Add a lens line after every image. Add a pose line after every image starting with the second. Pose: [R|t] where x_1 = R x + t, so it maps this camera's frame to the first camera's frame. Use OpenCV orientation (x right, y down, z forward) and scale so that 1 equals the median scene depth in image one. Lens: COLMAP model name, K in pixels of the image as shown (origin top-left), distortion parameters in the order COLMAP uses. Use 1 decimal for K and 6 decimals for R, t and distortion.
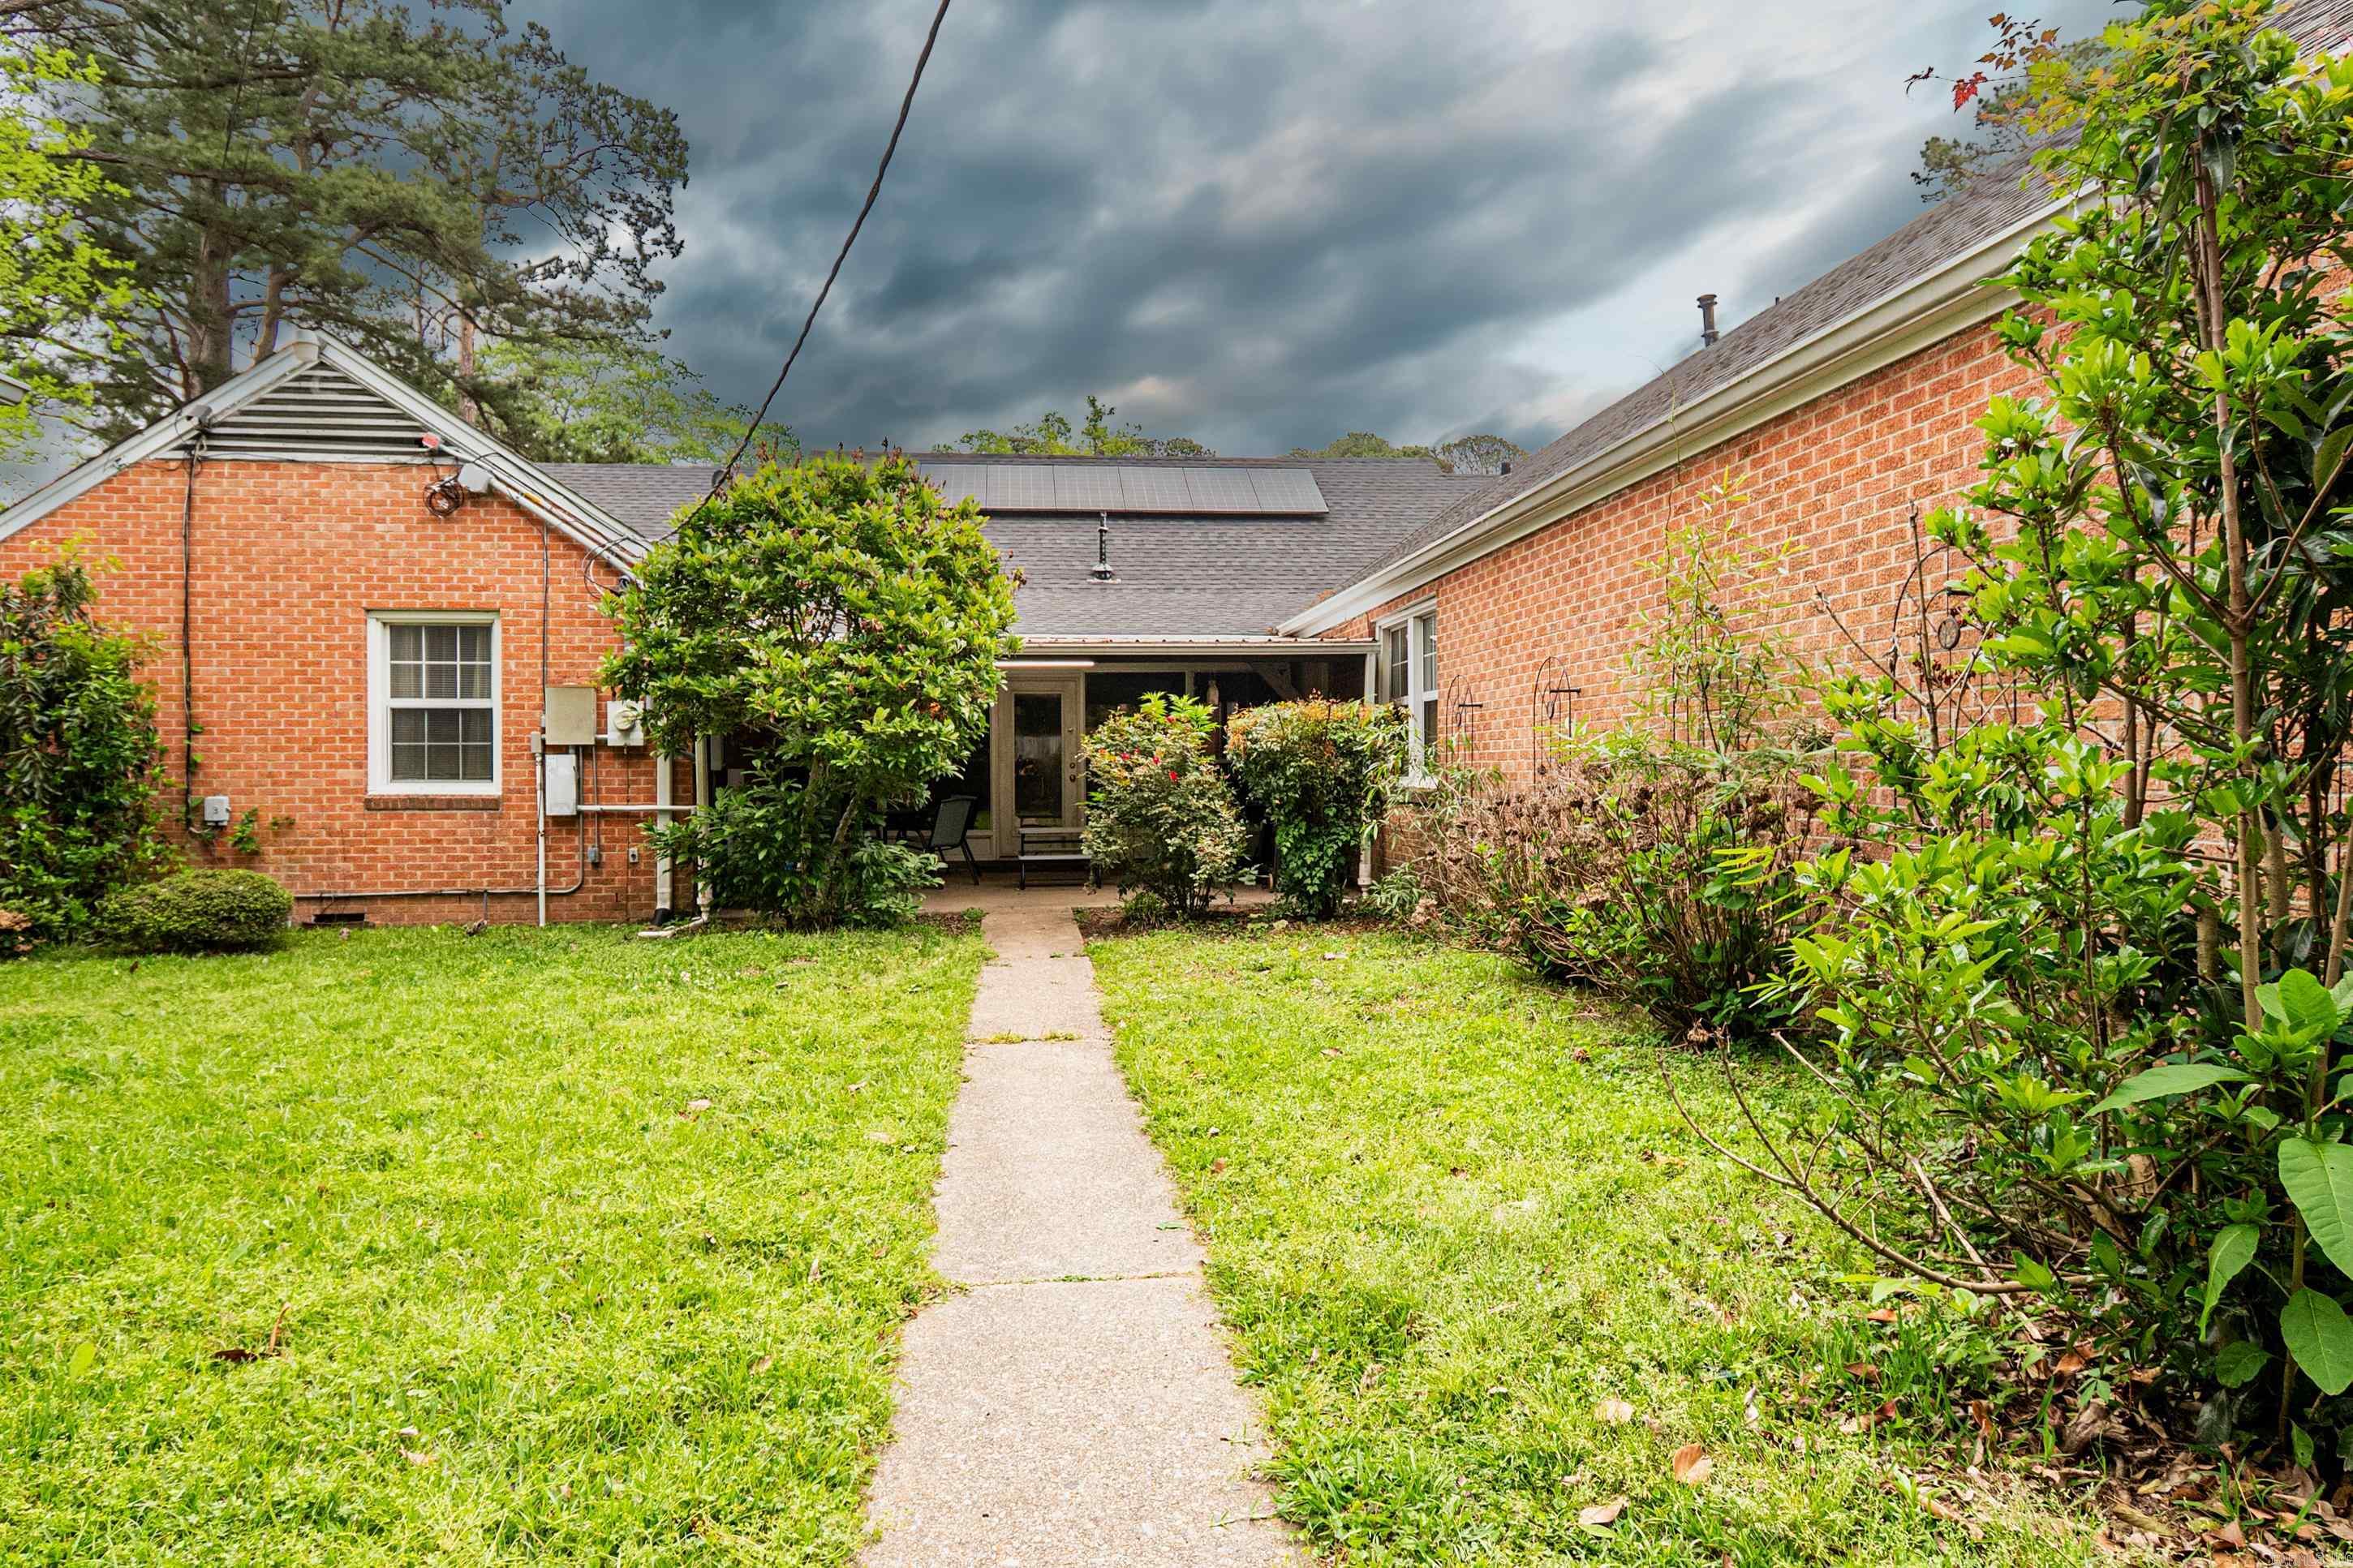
lens RADIAL K [[1427.7, 0, 1176.5], [0, 1427.7, 784.0], [0, 0, 1]] dist [0.000793, 0.001104]
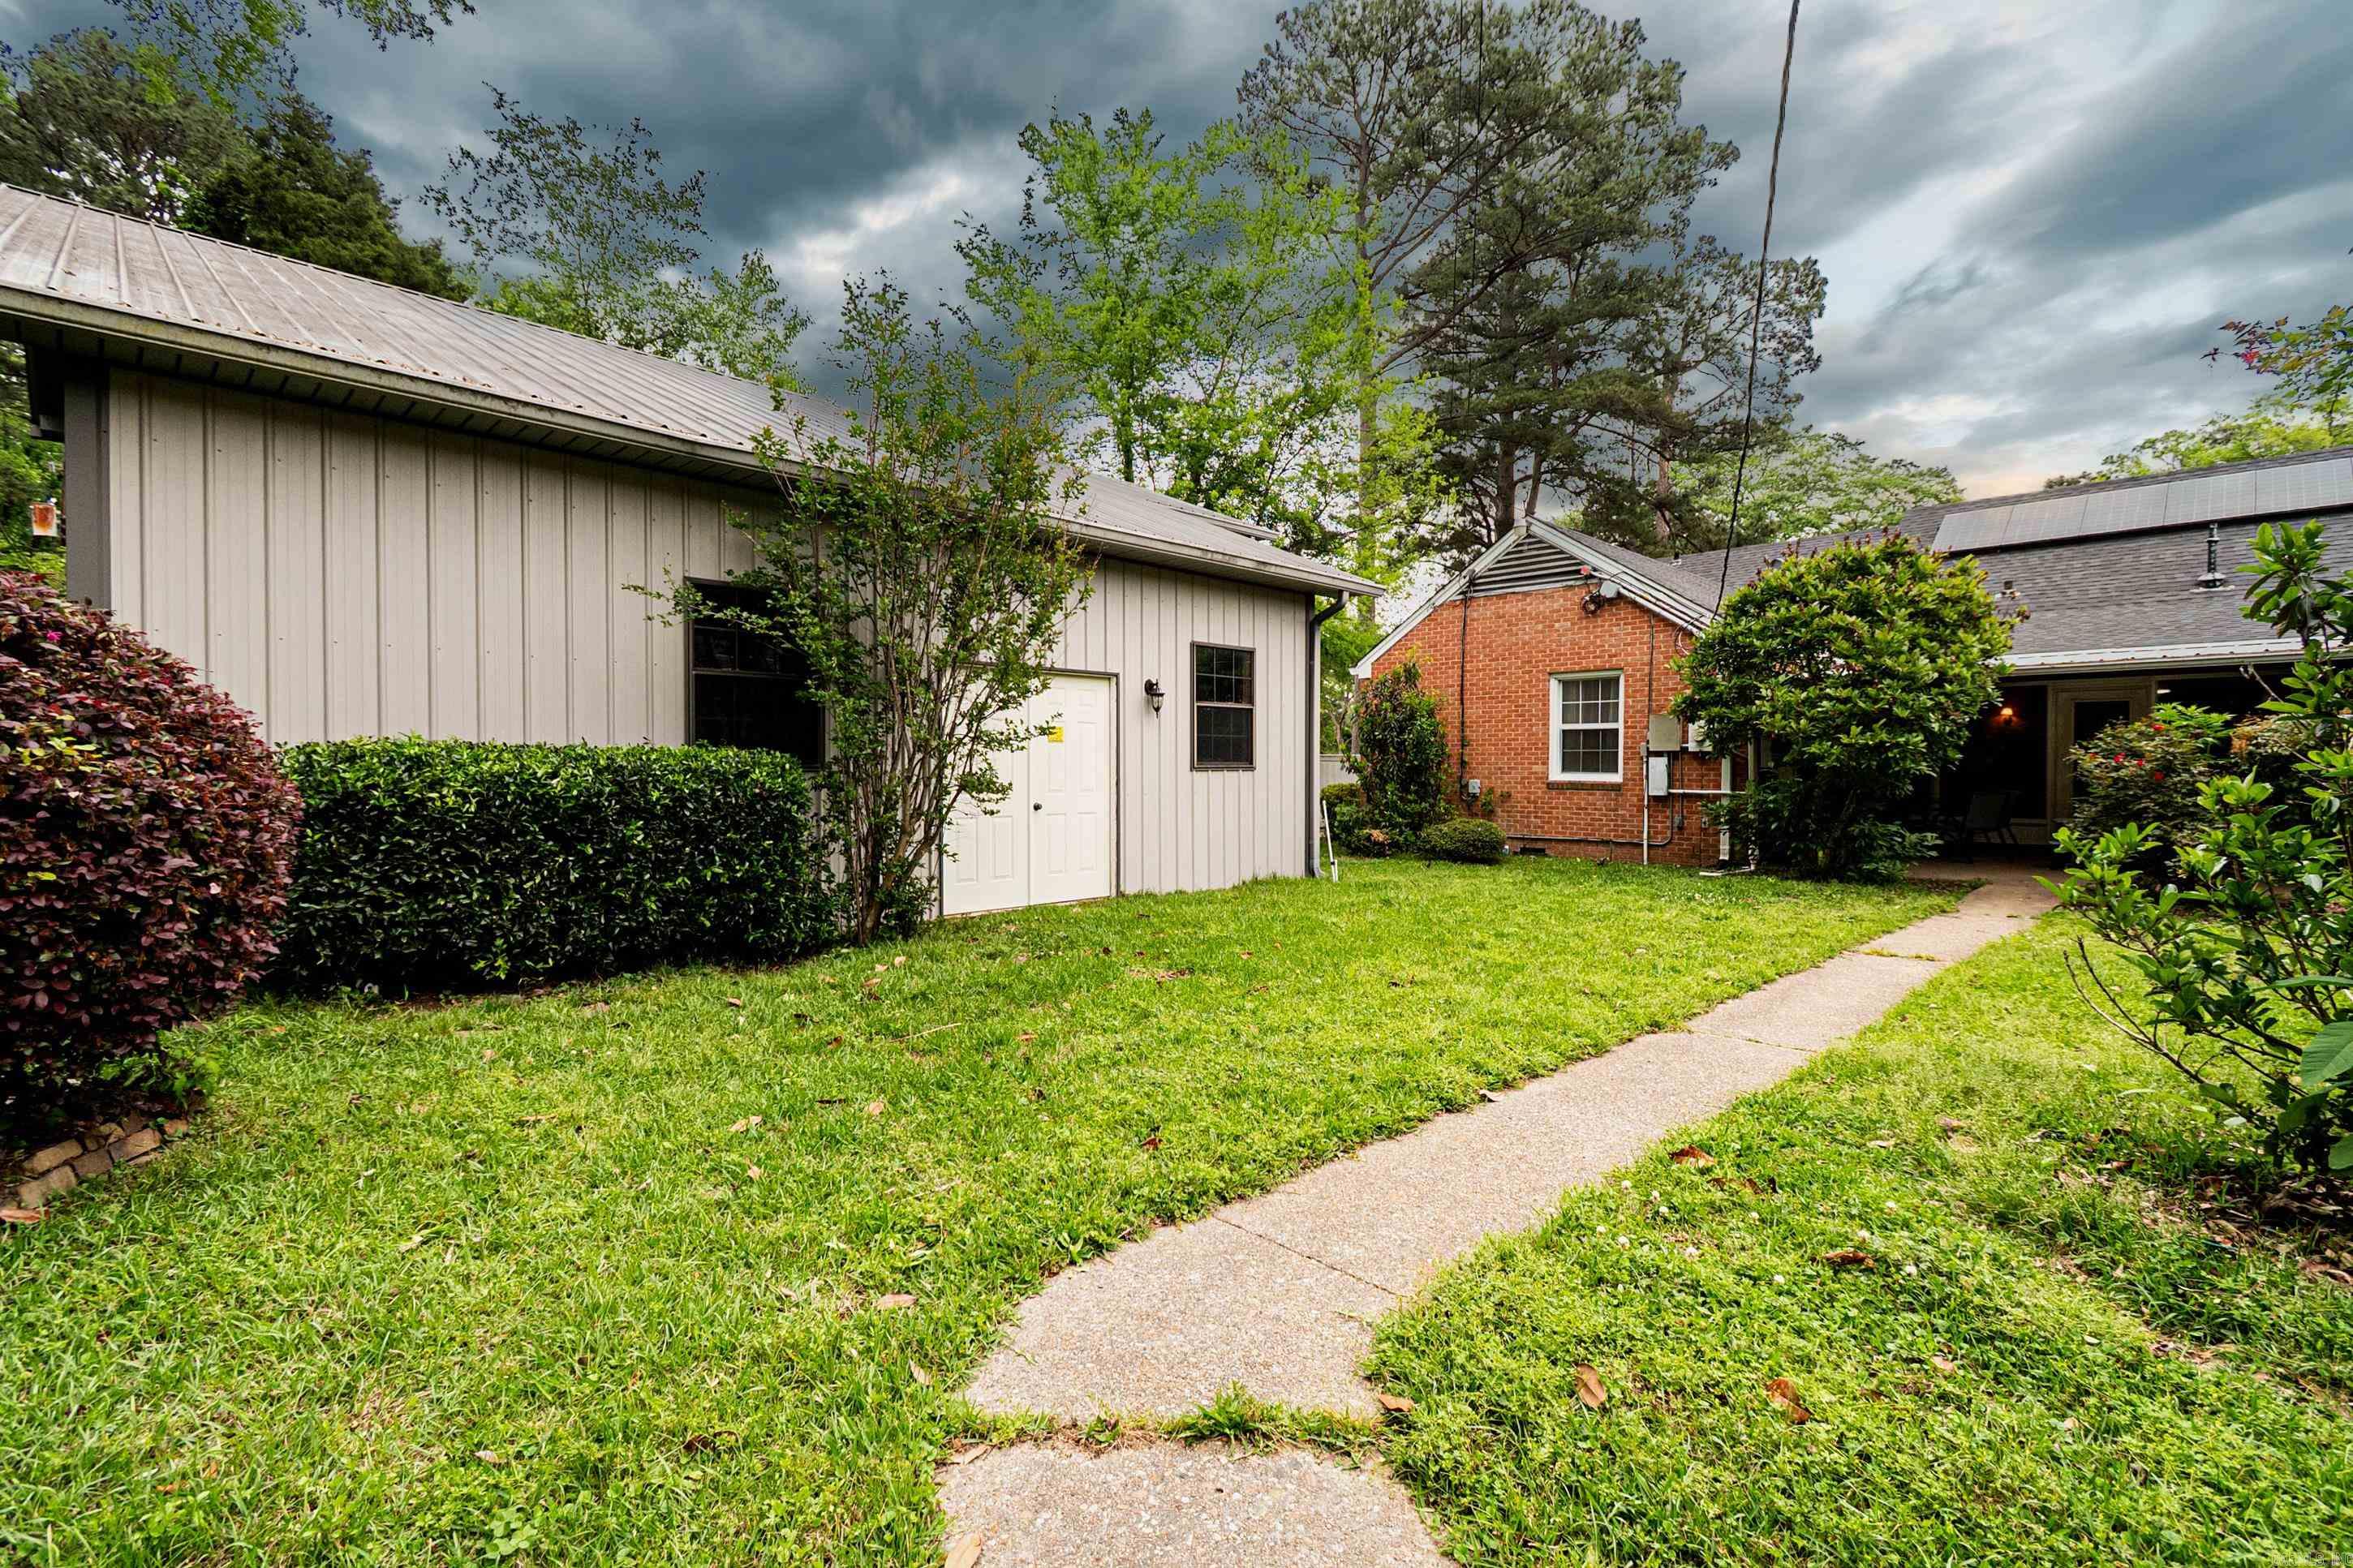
lens RADIAL K [[1023.5, 0, 1176.5], [0, 1023.5, 784.0], [0, 0, 1]] dist [-0.001646, -0.000944]
pose [[0.614818, 0.020058, -0.788414, 0.136201], [-0.011804, 0.999799, 0.016231, -0.003001], [0.788581, -0.000673, 0.614931, -0.118846]]
